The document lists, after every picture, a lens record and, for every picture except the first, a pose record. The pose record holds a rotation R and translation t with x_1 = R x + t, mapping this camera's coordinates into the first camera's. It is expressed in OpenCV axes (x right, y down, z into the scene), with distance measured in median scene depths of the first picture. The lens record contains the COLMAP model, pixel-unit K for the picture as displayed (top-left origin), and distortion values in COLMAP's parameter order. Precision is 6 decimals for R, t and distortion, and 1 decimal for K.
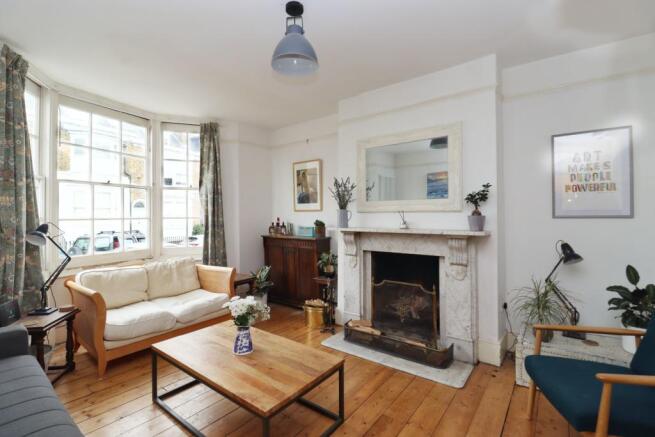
lens RADIAL K [[301.2, 0, 331.9], [0, 301.2, 213.9], [0, 0, 1]] dist [0.002803, -0.014732]
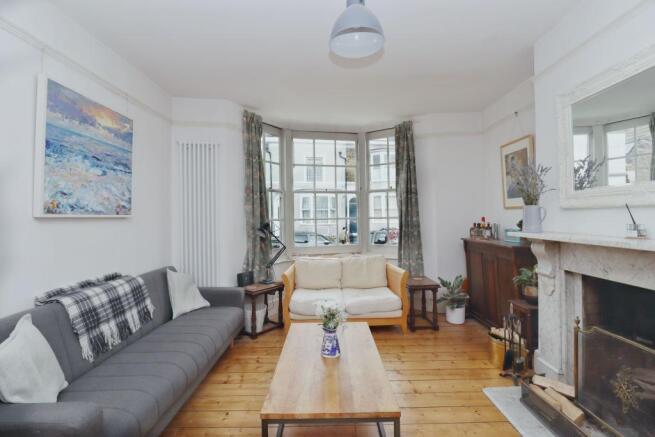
lens RADIAL K [[301.2, 0, 331.9], [0, 301.2, 213.9], [0, 0, 1]] dist [0.002803, -0.014732]
pose [[0.606004, -0.012893, -0.795357, 0.246226], [0.016011, 0.999864, -0.004009, 0.000687], [0.795300, -0.010305, 0.606128, 0.204205]]
